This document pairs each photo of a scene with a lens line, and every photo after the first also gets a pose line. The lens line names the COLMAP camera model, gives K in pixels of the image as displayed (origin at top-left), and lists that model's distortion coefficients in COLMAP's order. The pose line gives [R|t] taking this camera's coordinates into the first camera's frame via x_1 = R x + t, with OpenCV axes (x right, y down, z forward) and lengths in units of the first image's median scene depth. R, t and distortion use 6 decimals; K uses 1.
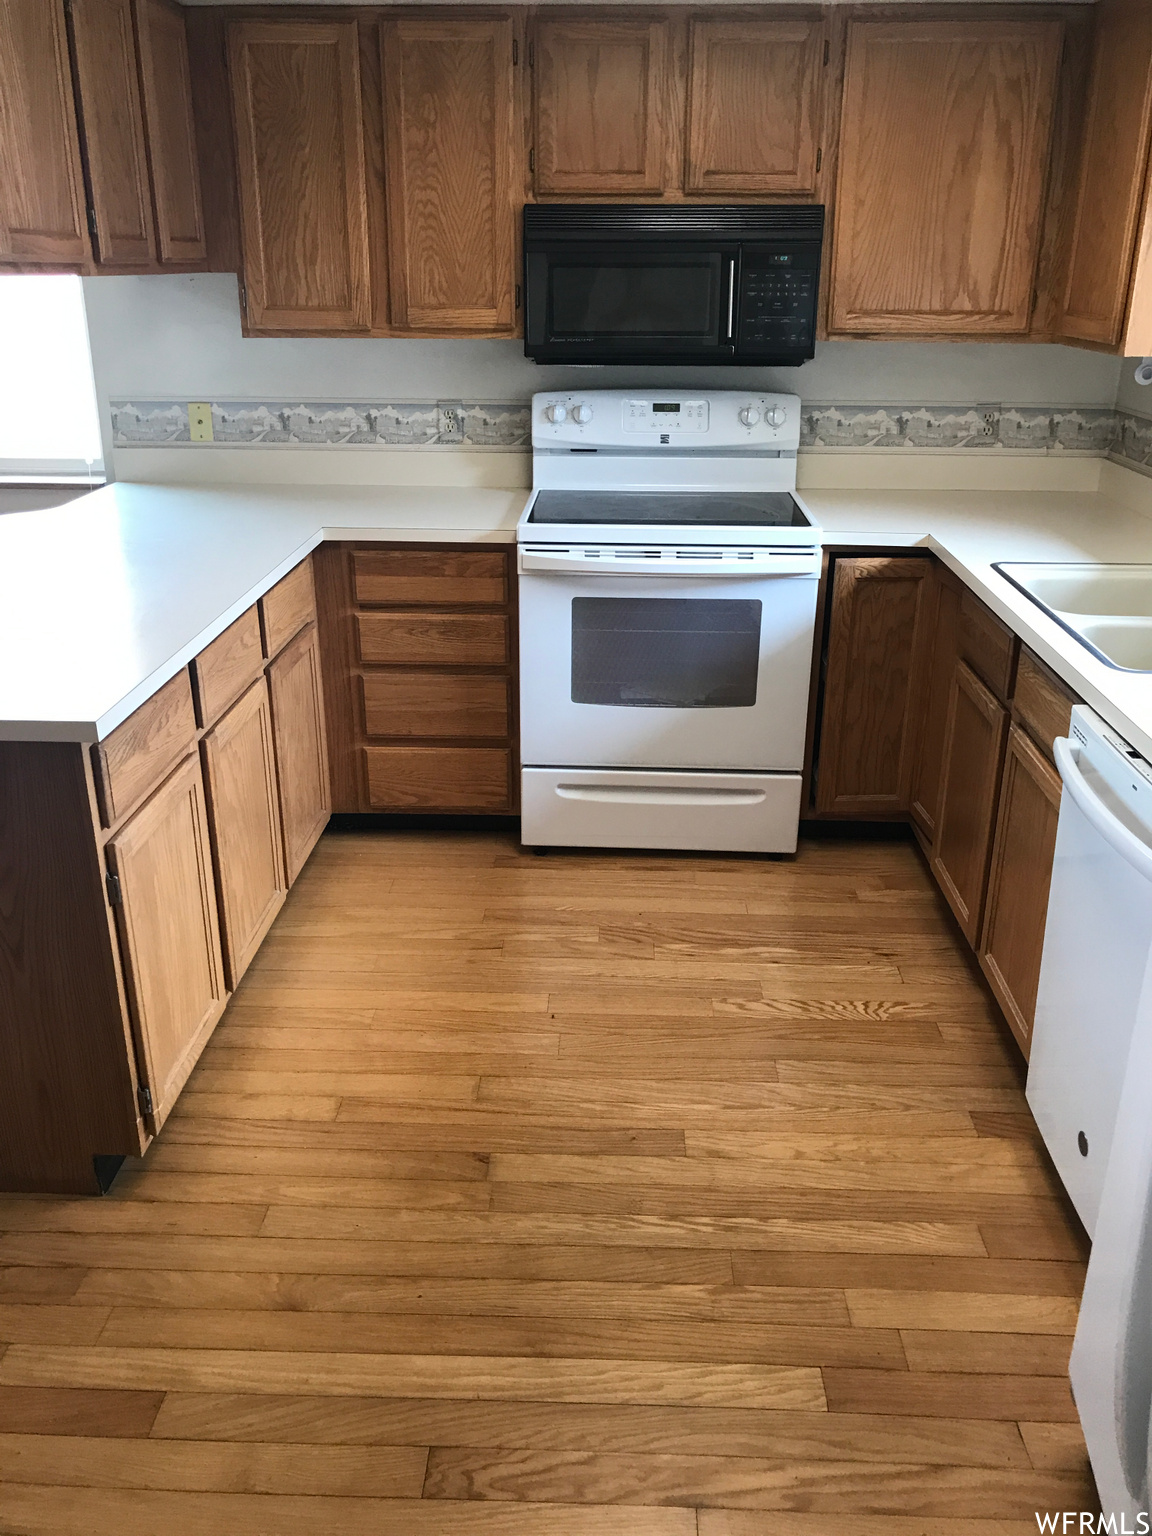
lens RADIAL K [[1284.6, 0, 583.7], [0, 1284.6, 759.2], [0, 0, 1]] dist [0.061320, -0.121489]
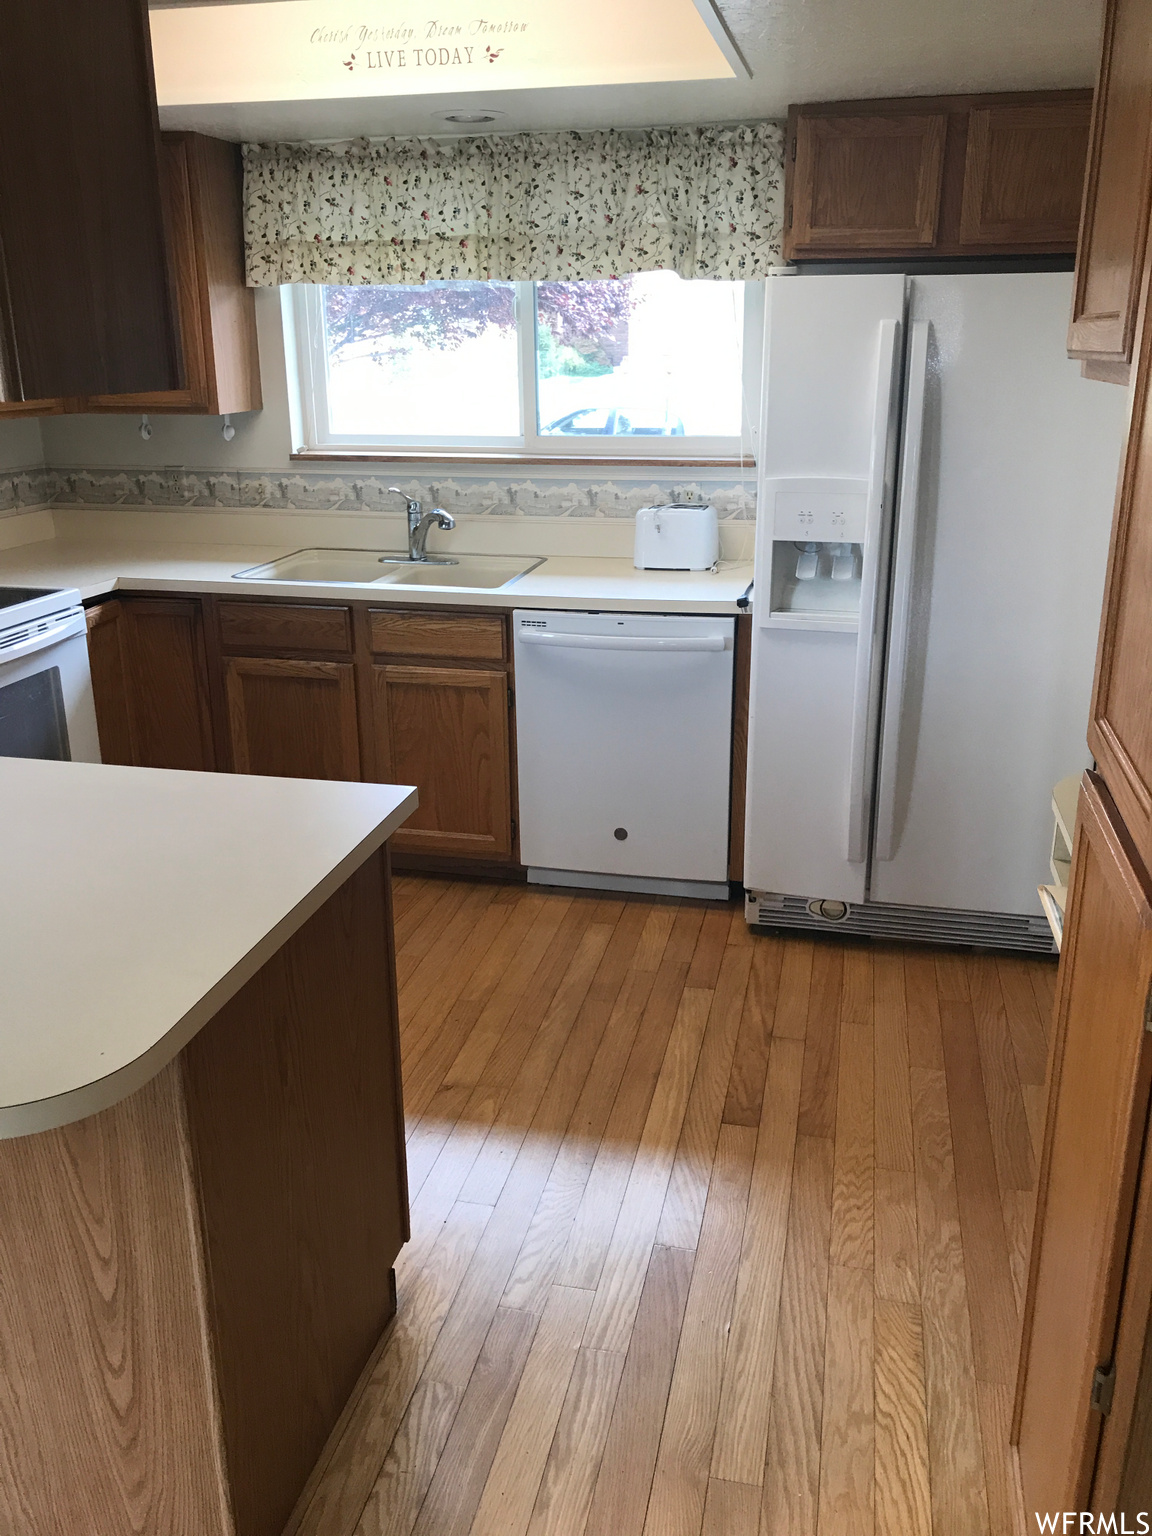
lens RADIAL K [[1284.6, 0, 590.2], [0, 1284.6, 773.3], [0, 0, 1]] dist [0.061320, -0.121489]
pose [[0.170324, -0.321771, 0.931372, -0.787062], [0.359563, 0.900306, 0.245284, -0.145452], [-0.917444, 0.293109, 0.269041, 0.341300]]
